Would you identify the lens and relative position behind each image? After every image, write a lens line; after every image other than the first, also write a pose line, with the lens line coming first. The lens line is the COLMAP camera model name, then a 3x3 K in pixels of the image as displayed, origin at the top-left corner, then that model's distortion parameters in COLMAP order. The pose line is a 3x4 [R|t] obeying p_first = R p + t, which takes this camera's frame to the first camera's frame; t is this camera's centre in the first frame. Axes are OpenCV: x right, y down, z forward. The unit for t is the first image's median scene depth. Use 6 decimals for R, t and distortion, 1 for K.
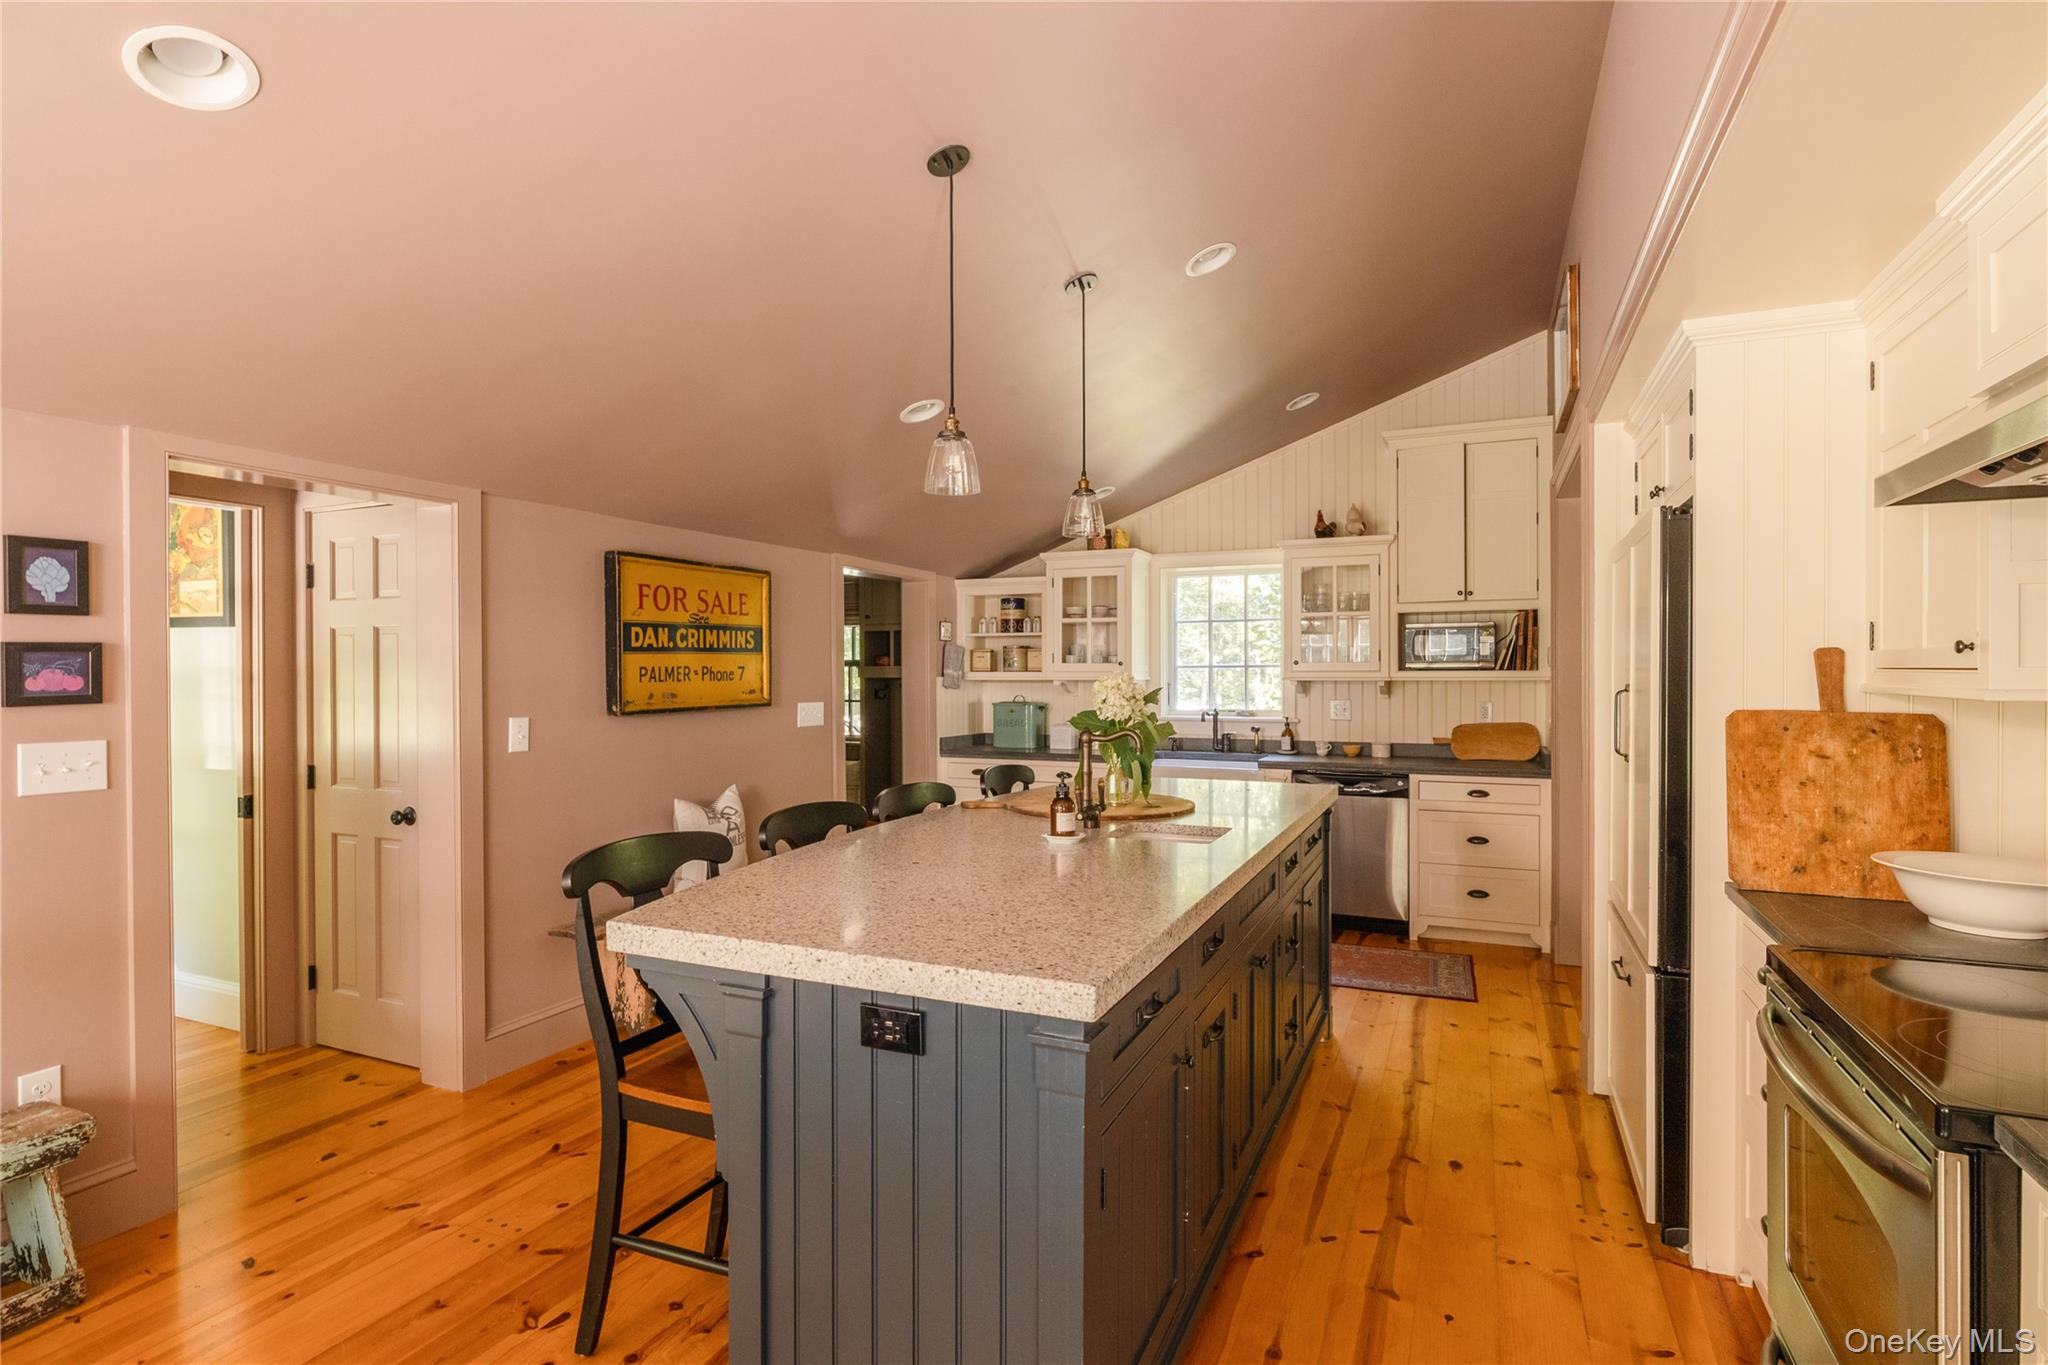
lens RADIAL K [[1024.5, 0, 1016.0], [0, 1024.5, 679.8], [0, 0, 1]] dist [-0.002863, -0.000337]
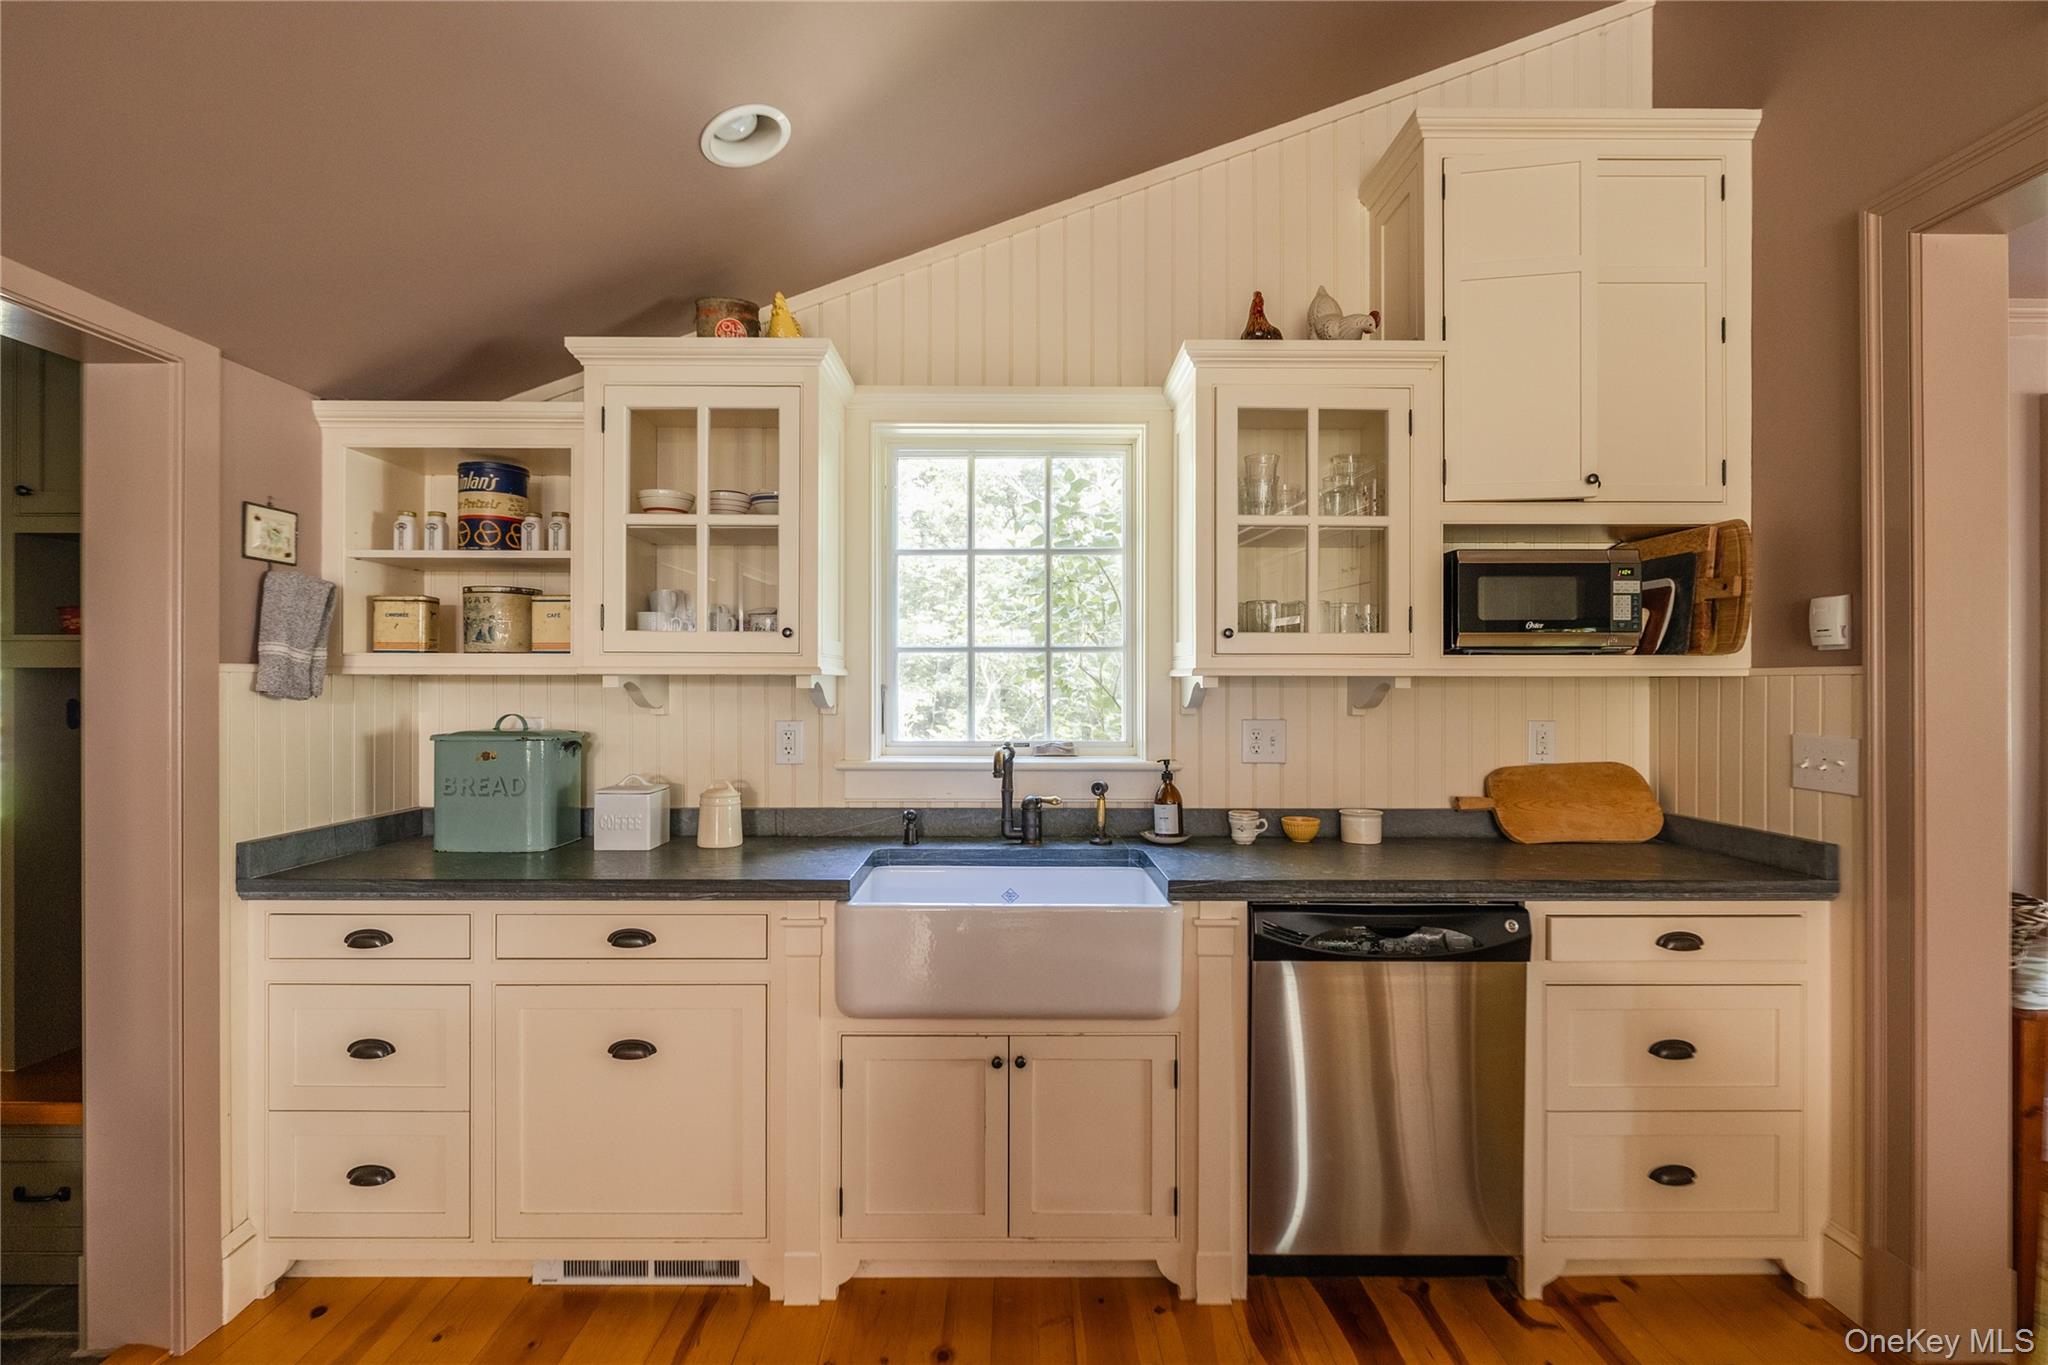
lens RADIAL K [[927.6, 0, 1016.9], [0, 927.6, 679.8], [0, 0, 1]] dist [-0.005410, -0.000904]
pose [[0.907909, 0.005678, 0.419129, 0.045582], [-0.001133, 0.999938, -0.011093, 0.008499], [-0.419166, 0.009596, 0.907859, 0.880233]]
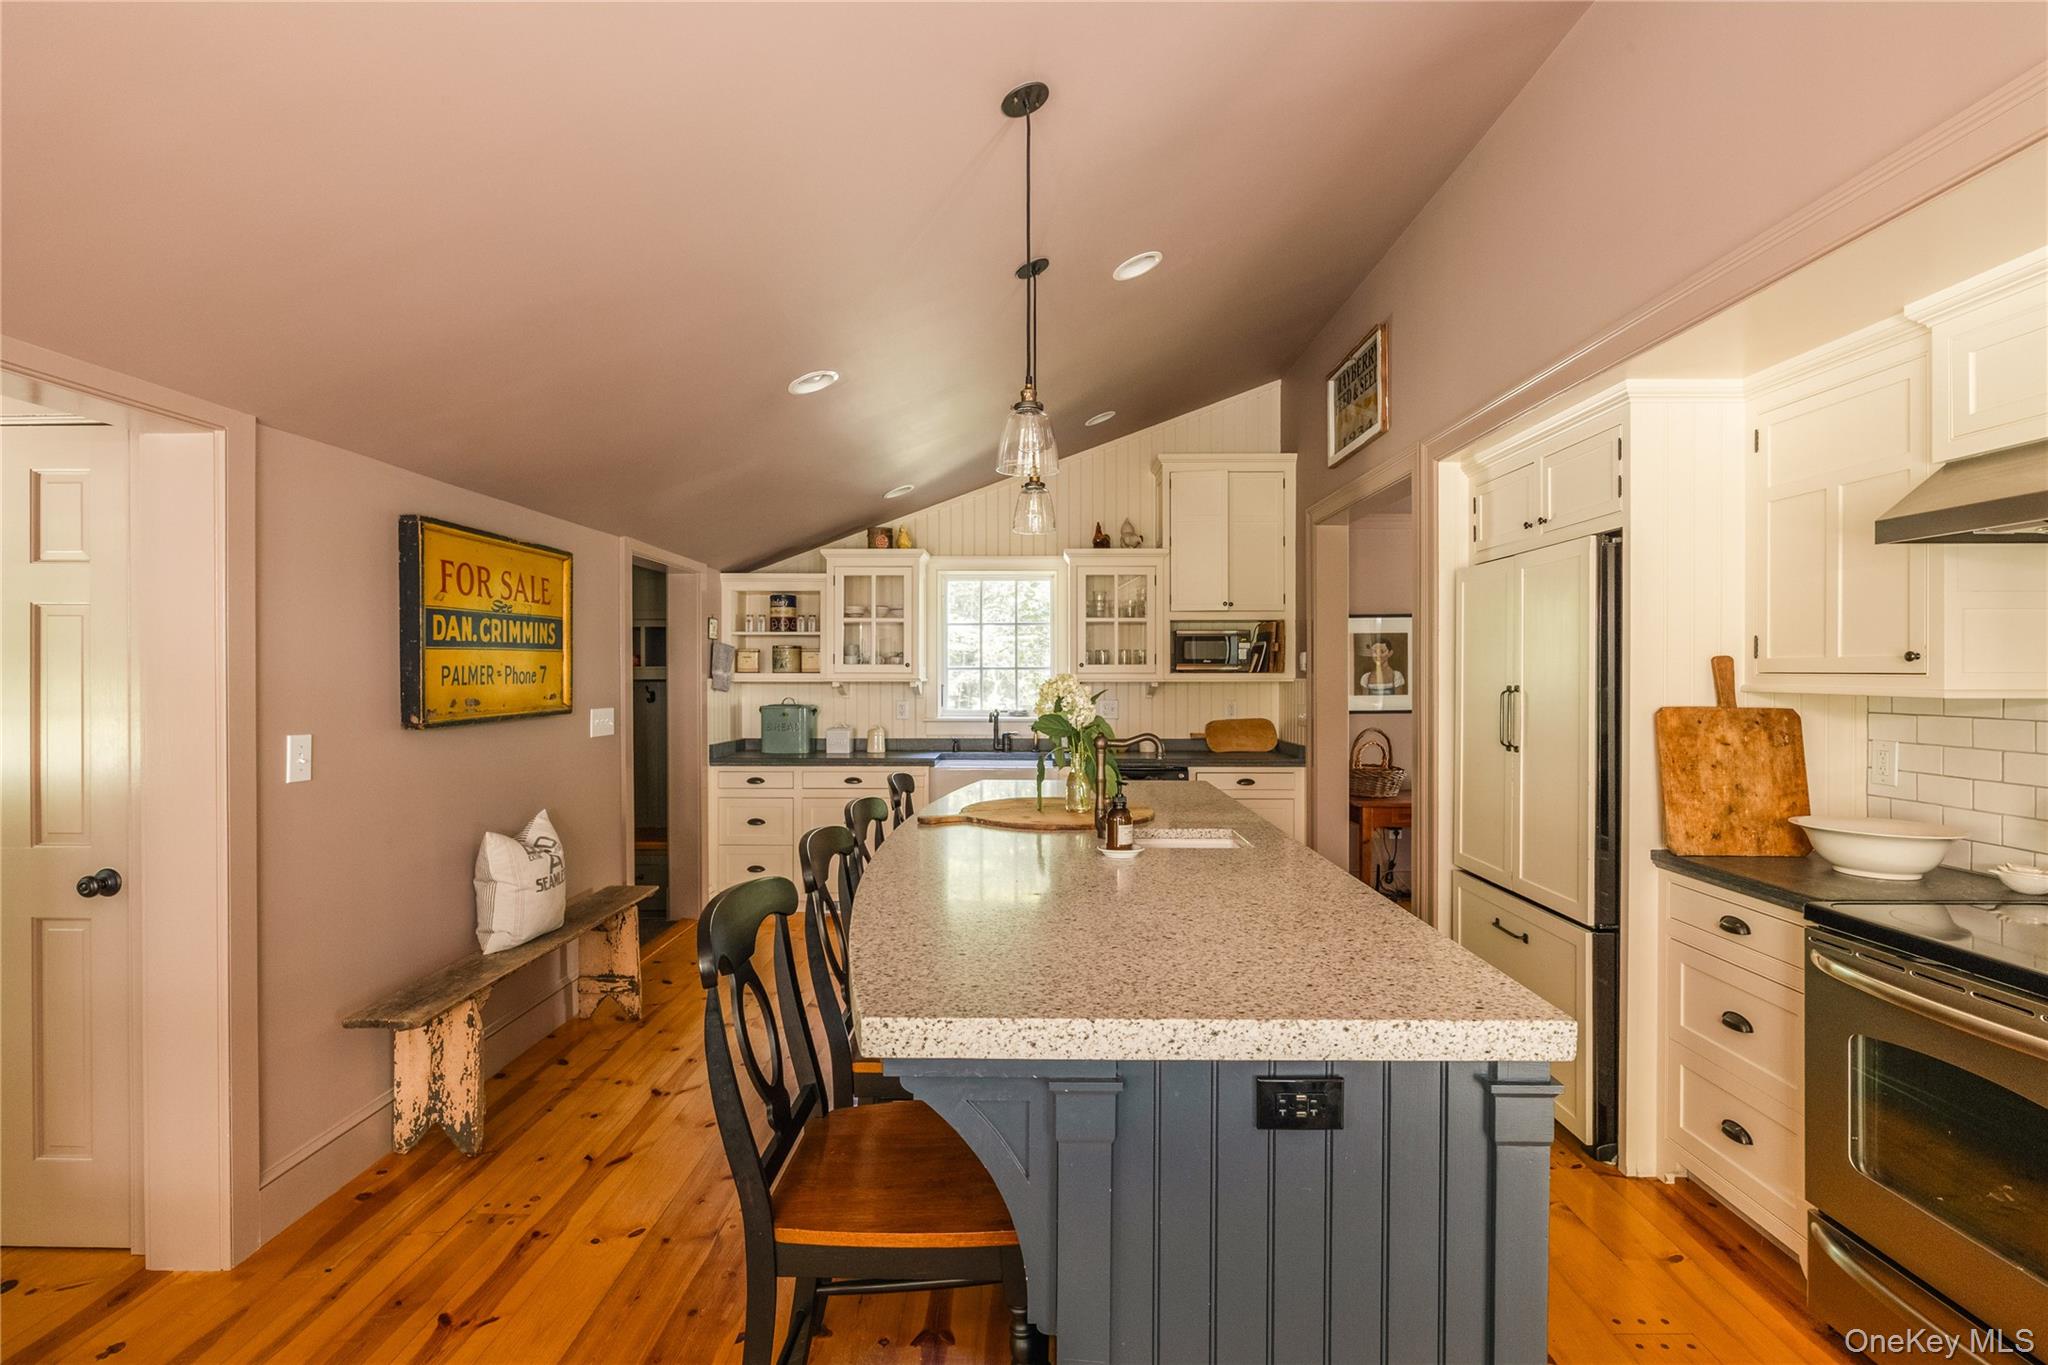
lens RADIAL K [[970.5, 0, 1023.2], [0, 970.5, 676.8], [0, 0, 1]] dist [-0.004807, -0.000057]
pose [[0.917302, 0.000917, 0.398191, -0.231271], [0.000585, 0.999993, -0.003650, -0.001190], [-0.398191, 0.003581, 0.917295, 0.131297]]
